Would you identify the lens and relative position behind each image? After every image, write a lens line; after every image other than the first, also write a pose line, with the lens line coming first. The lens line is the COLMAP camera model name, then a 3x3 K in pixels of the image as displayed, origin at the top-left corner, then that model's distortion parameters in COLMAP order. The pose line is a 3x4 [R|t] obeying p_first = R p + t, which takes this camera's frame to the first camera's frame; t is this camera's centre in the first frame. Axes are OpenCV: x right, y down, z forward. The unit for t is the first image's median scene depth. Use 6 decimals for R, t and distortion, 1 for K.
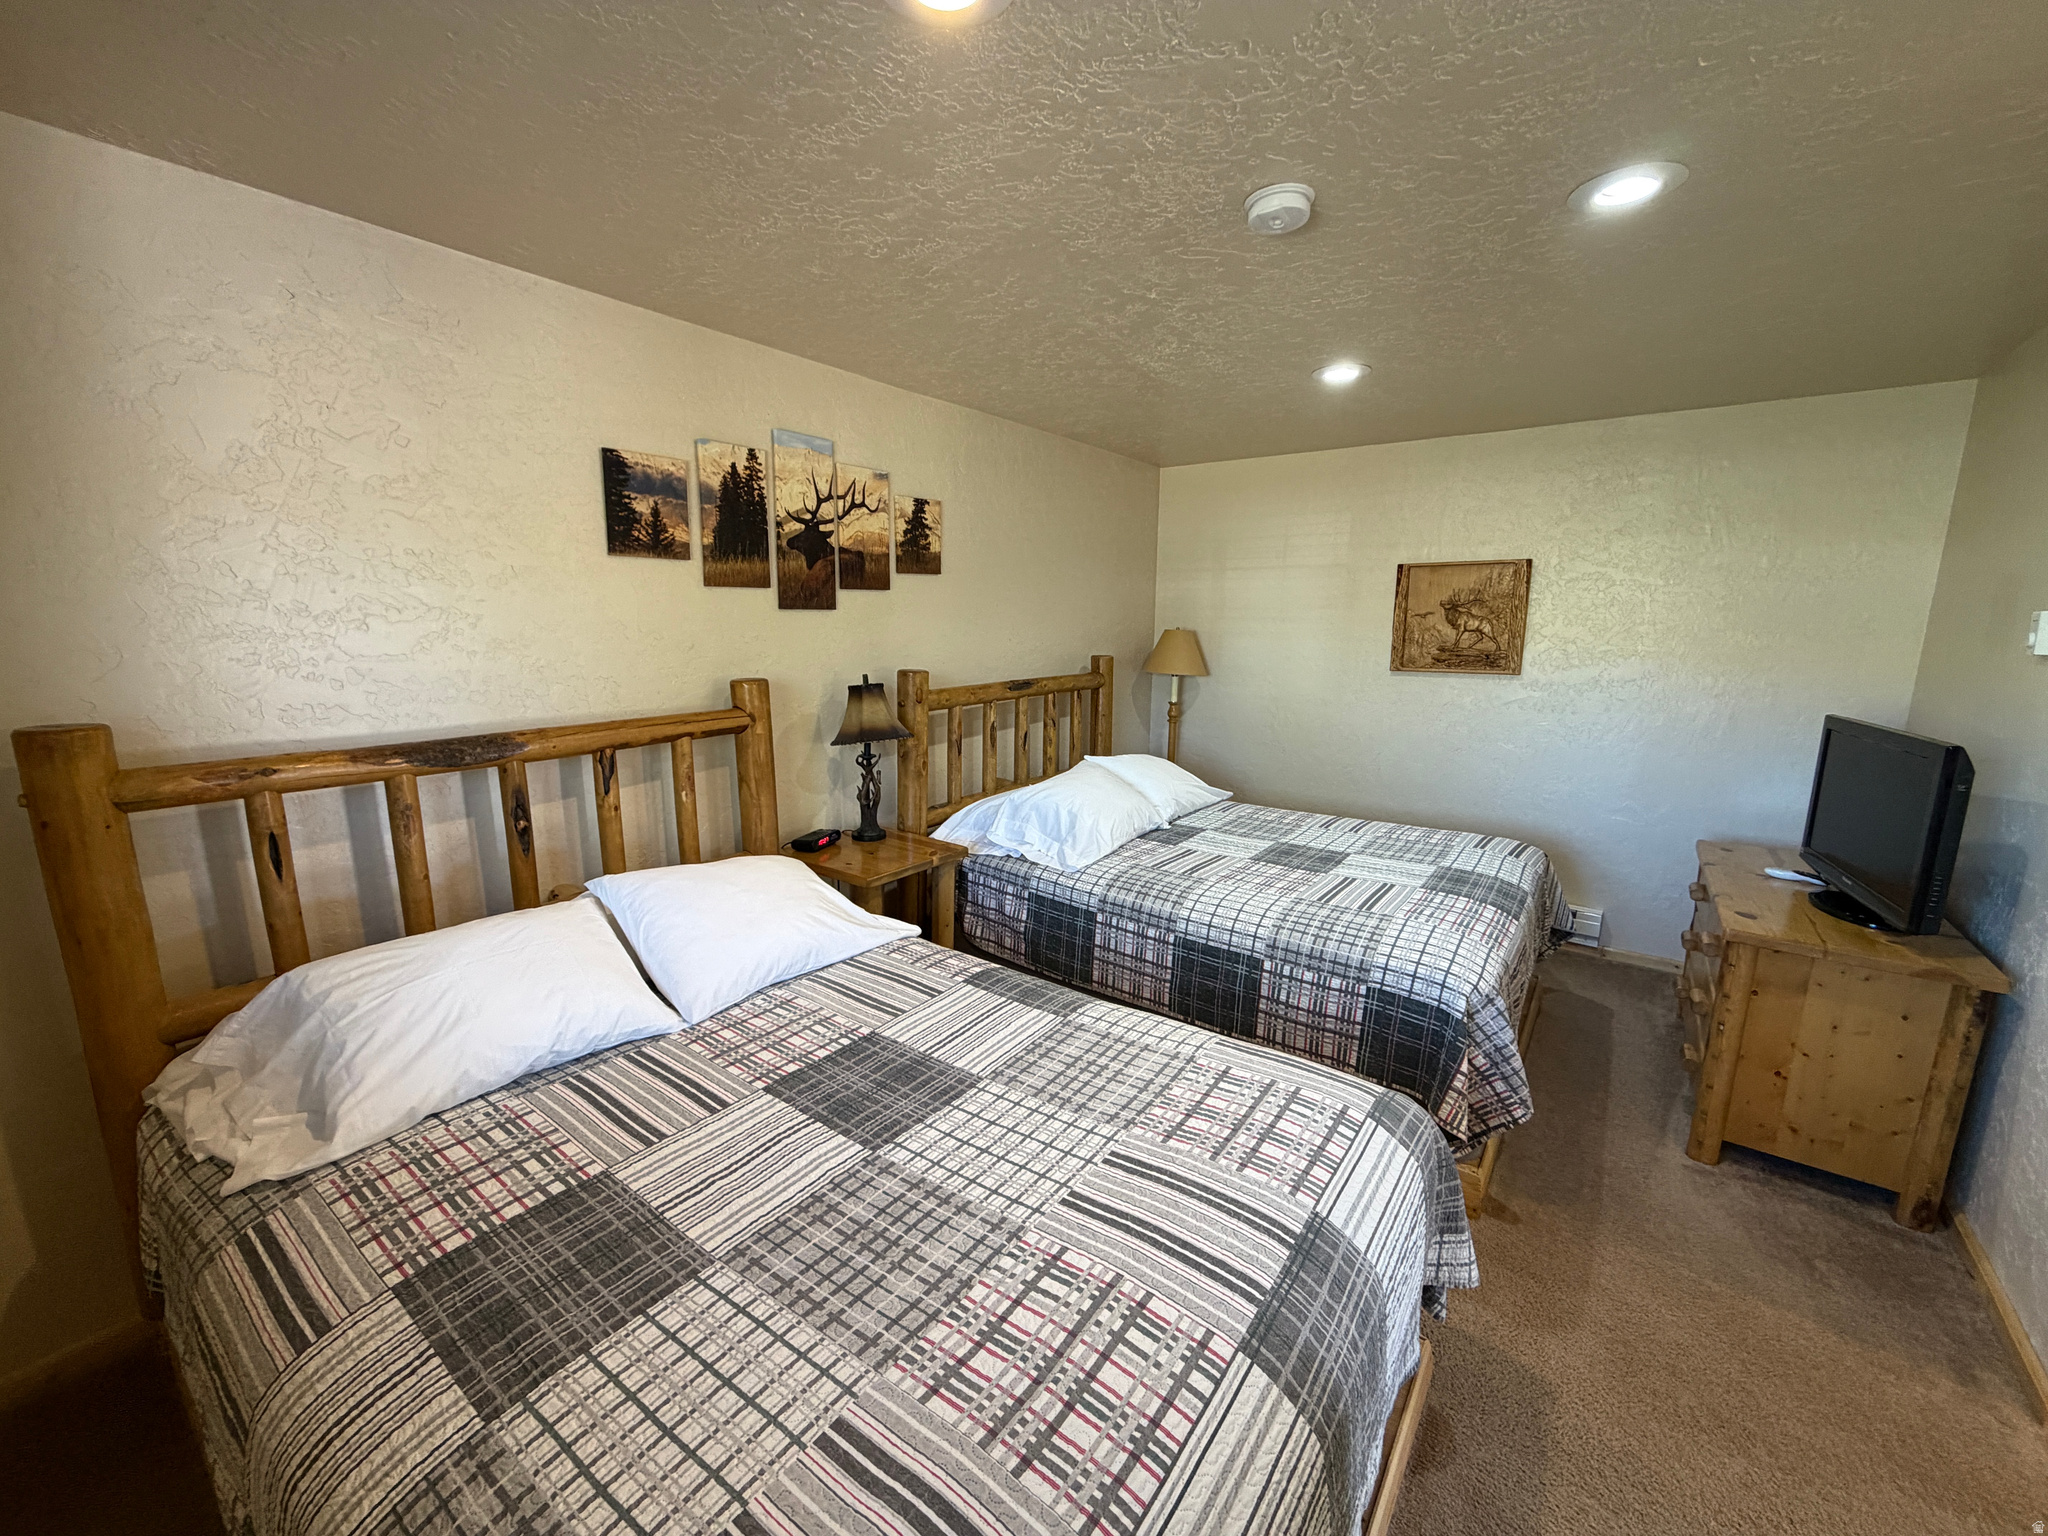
lens RADIAL K [[816.5, 0, 1013.0], [0, 816.5, 764.4], [0, 0, 1]] dist [0.001071, 0.000111]
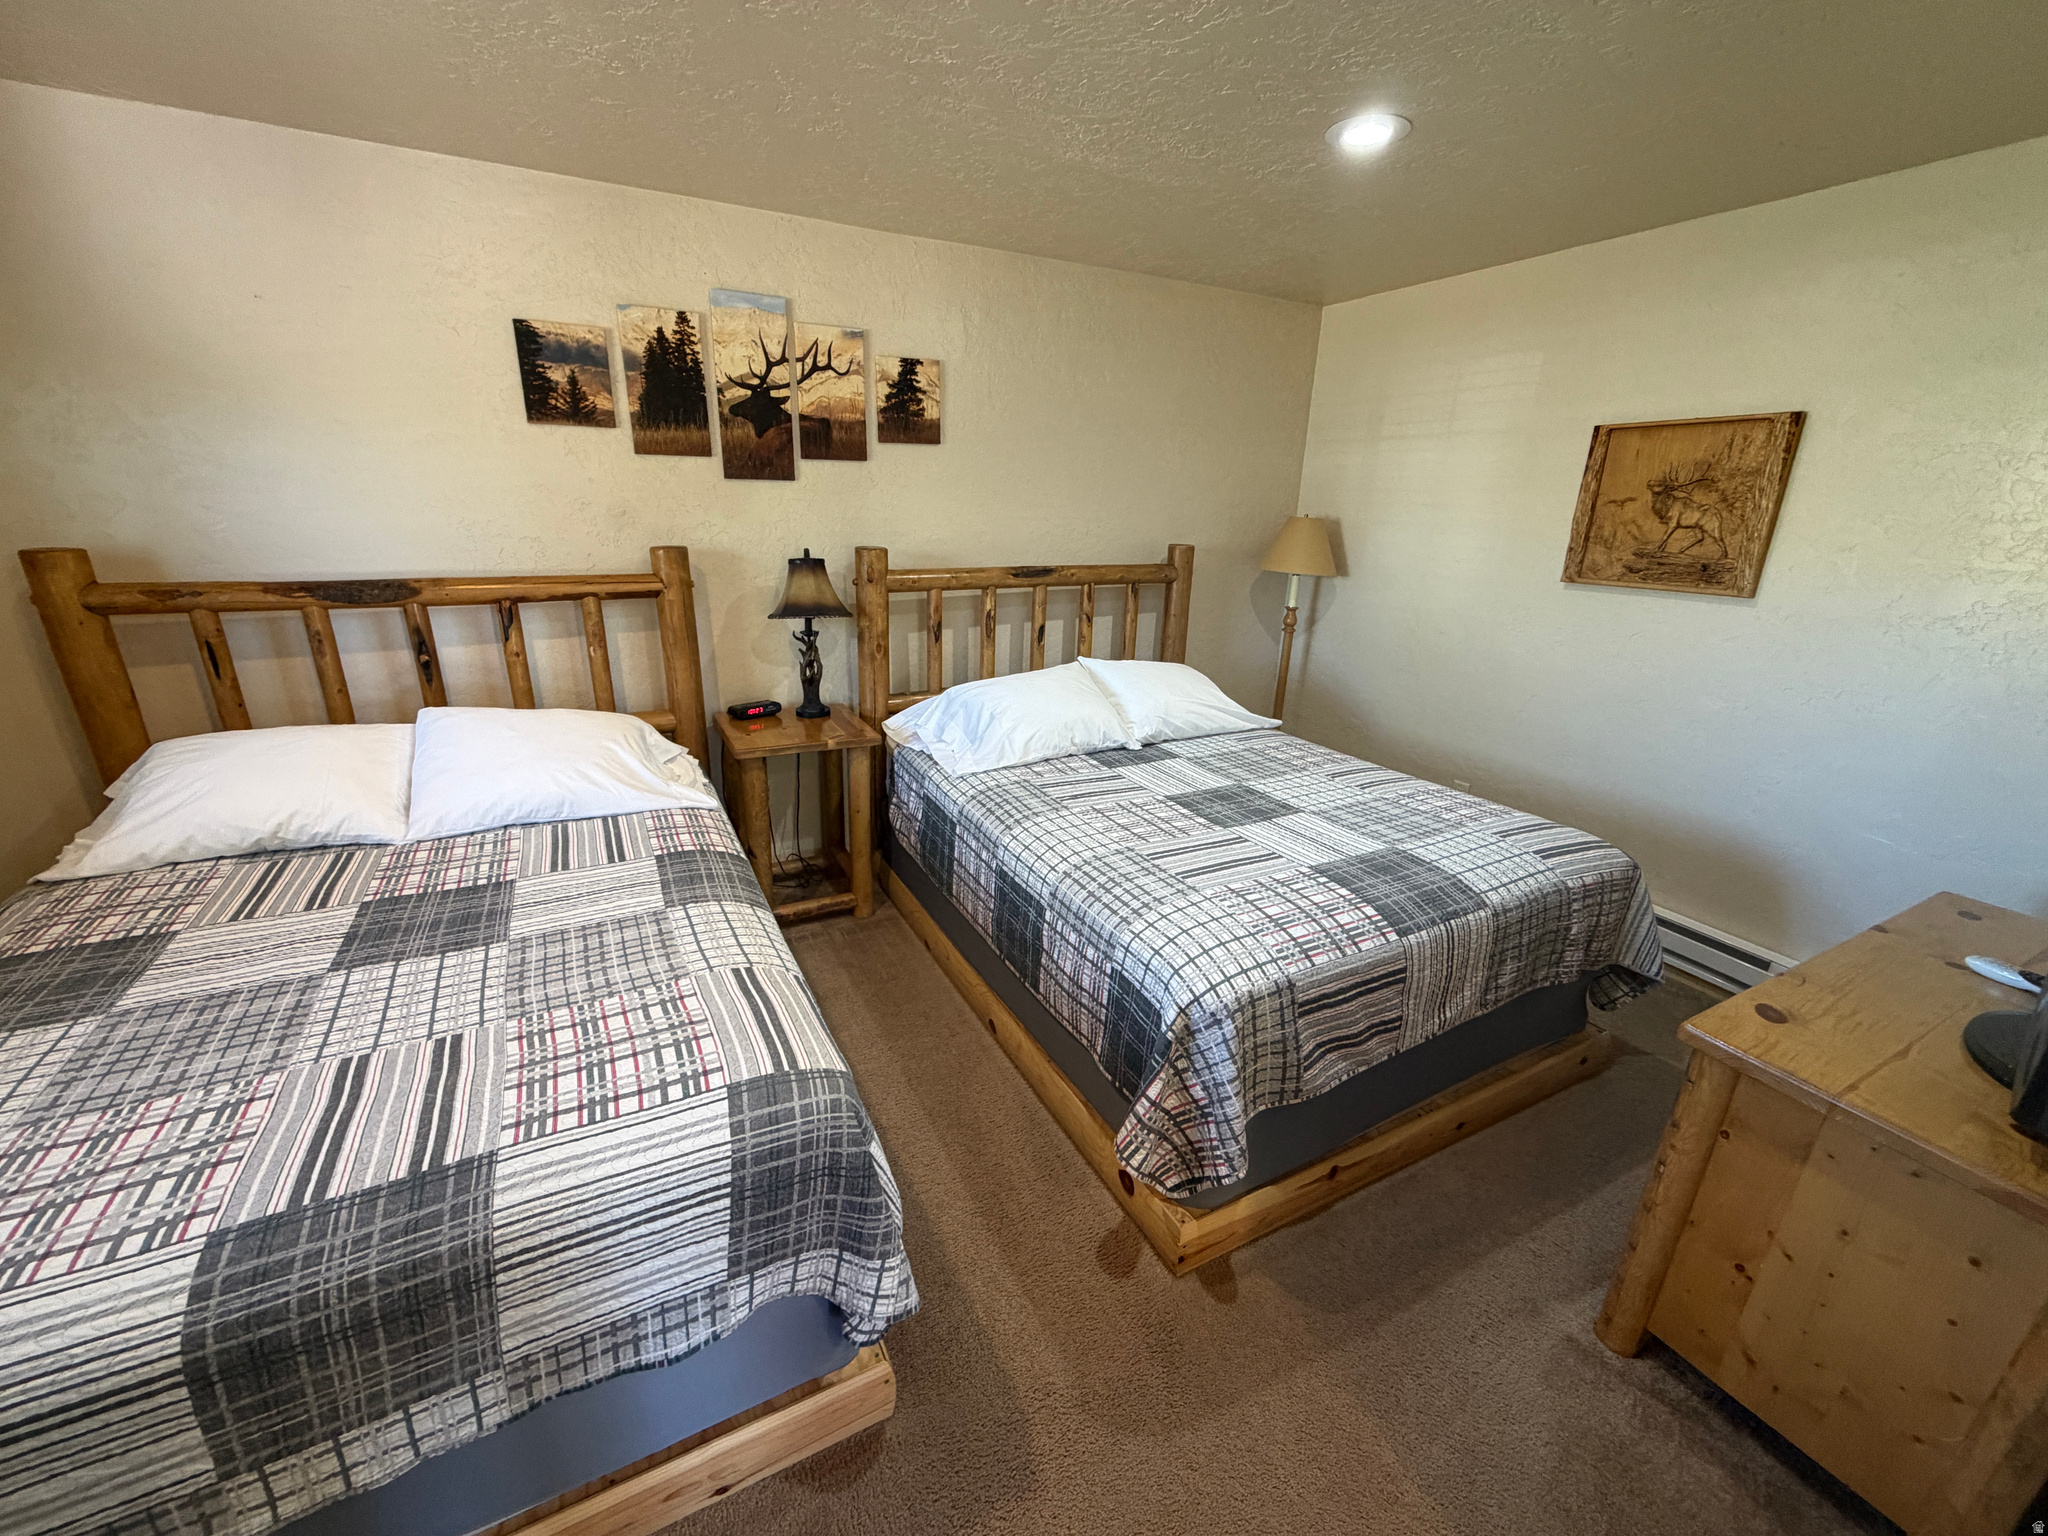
lens RADIAL K [[816.5, 0, 1027.4], [0, 816.5, 764.9], [0, 0, 1]] dist [0.001071, 0.000111]
pose [[0.901622, 0.149428, -0.405893, 0.548935], [-0.096224, 0.984207, 0.148588, -0.027720], [0.421686, -0.094914, 0.901761, 0.218608]]
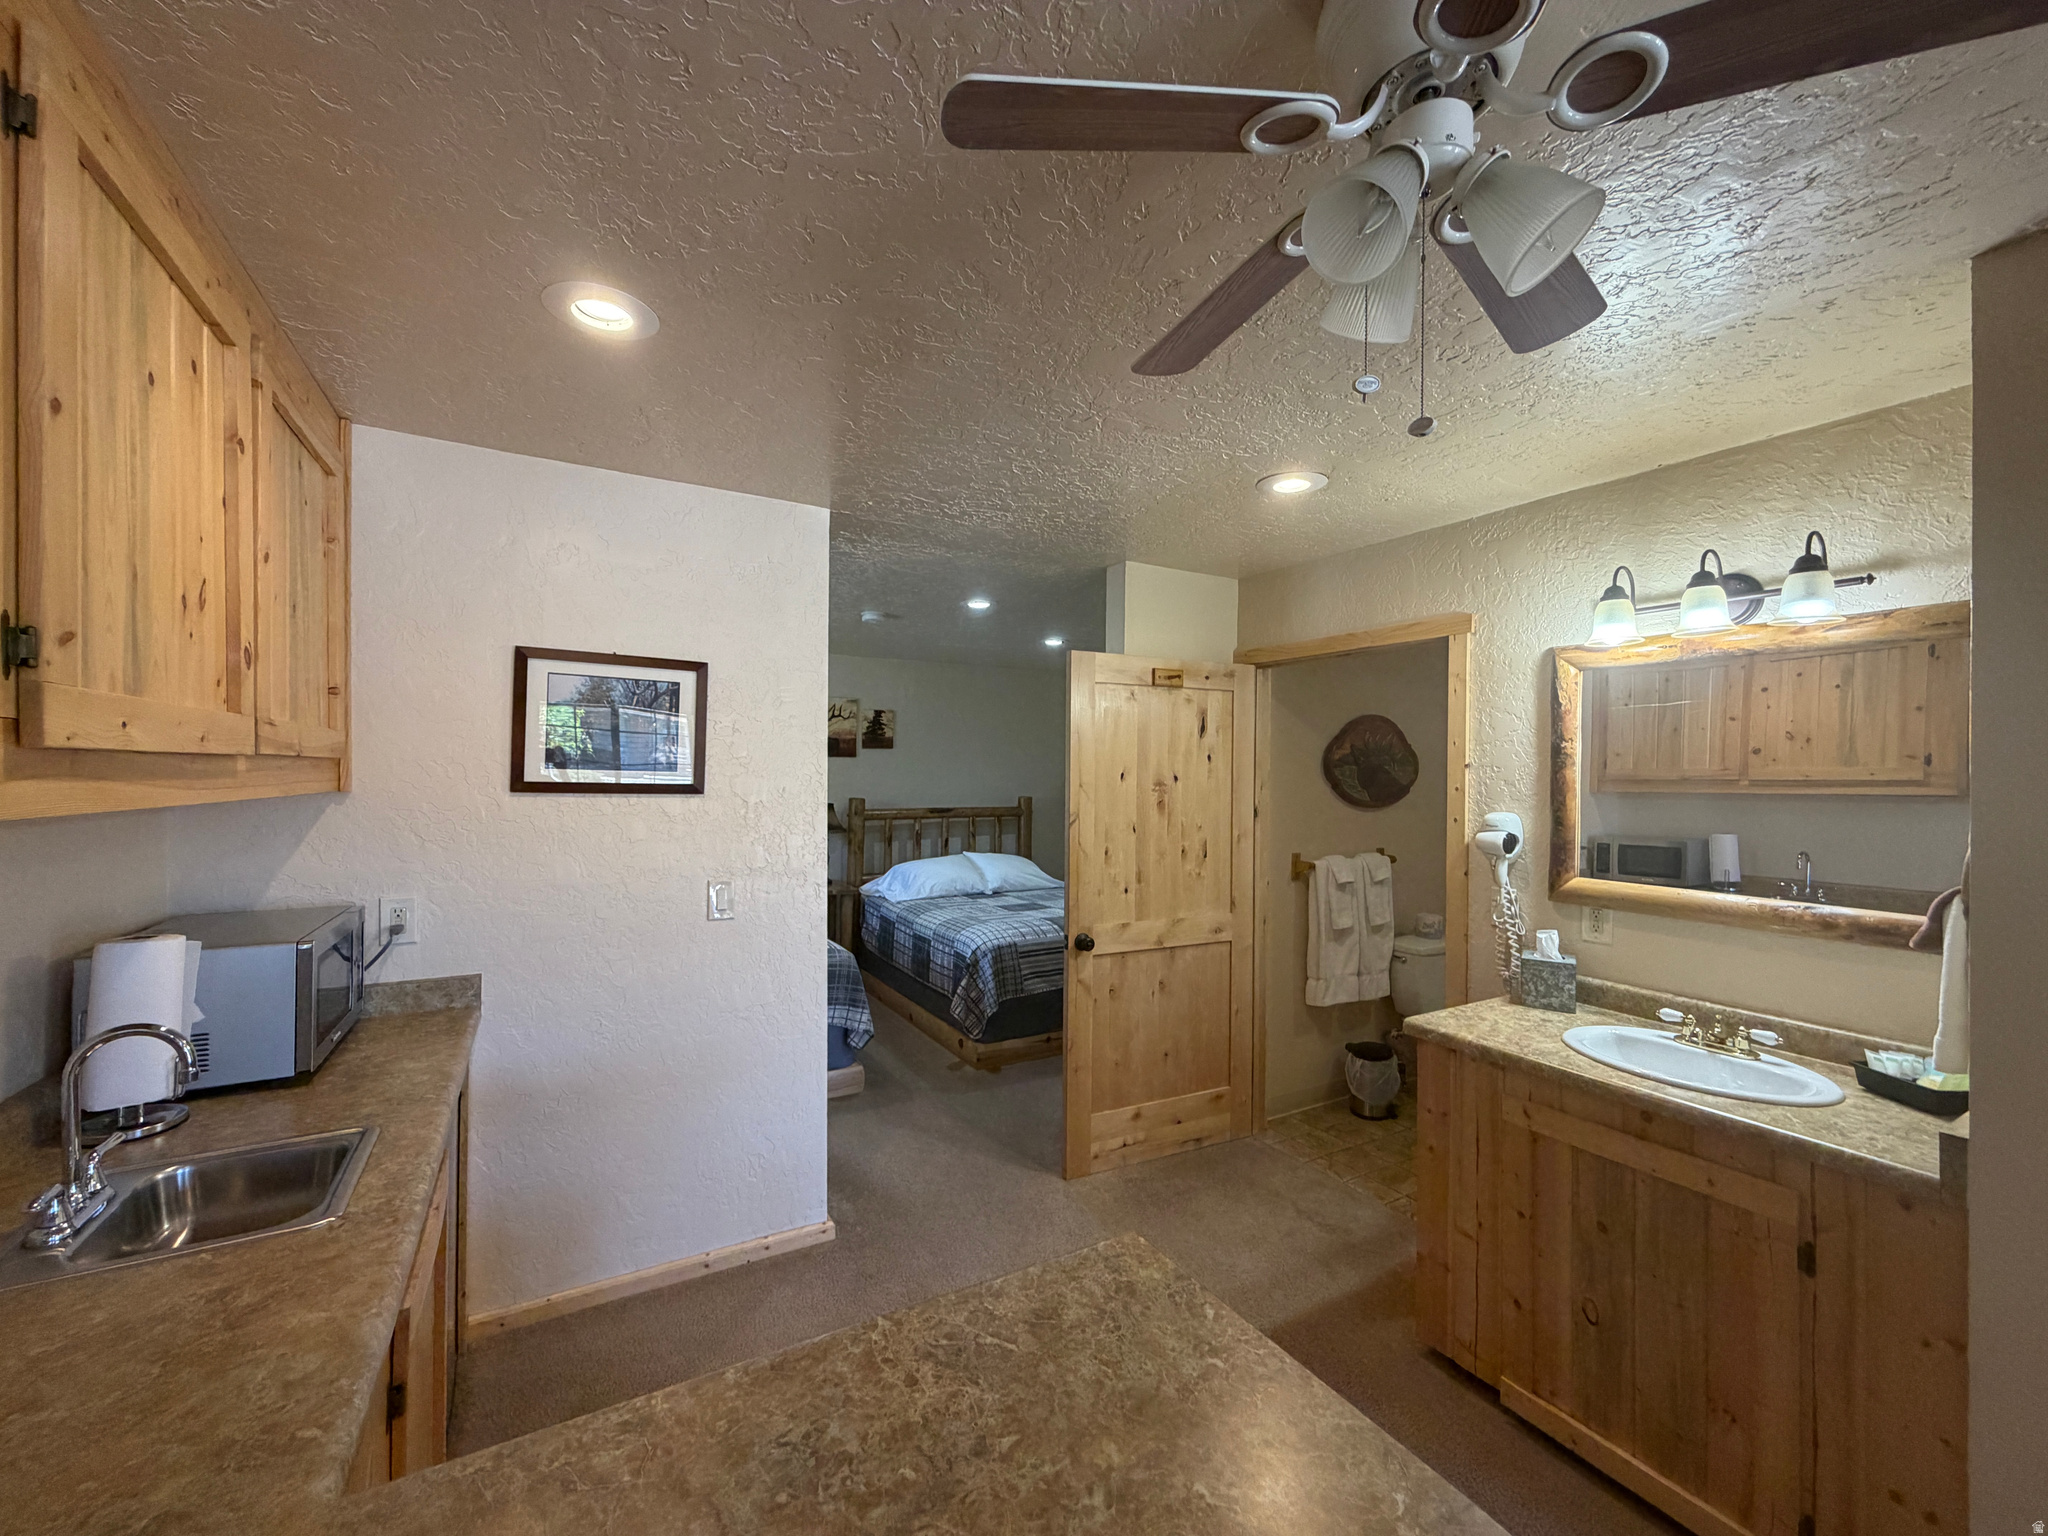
lens RADIAL K [[816.5, 0, 1027.2], [0, 816.5, 773.3], [0, 0, 1]] dist [0.001071, 0.000111]
pose [[0.921139, 0.000563, -0.389233, 1.158756], [-0.071518, 0.983219, -0.167829, 0.140746], [0.382607, 0.182431, 0.905721, -0.696010]]
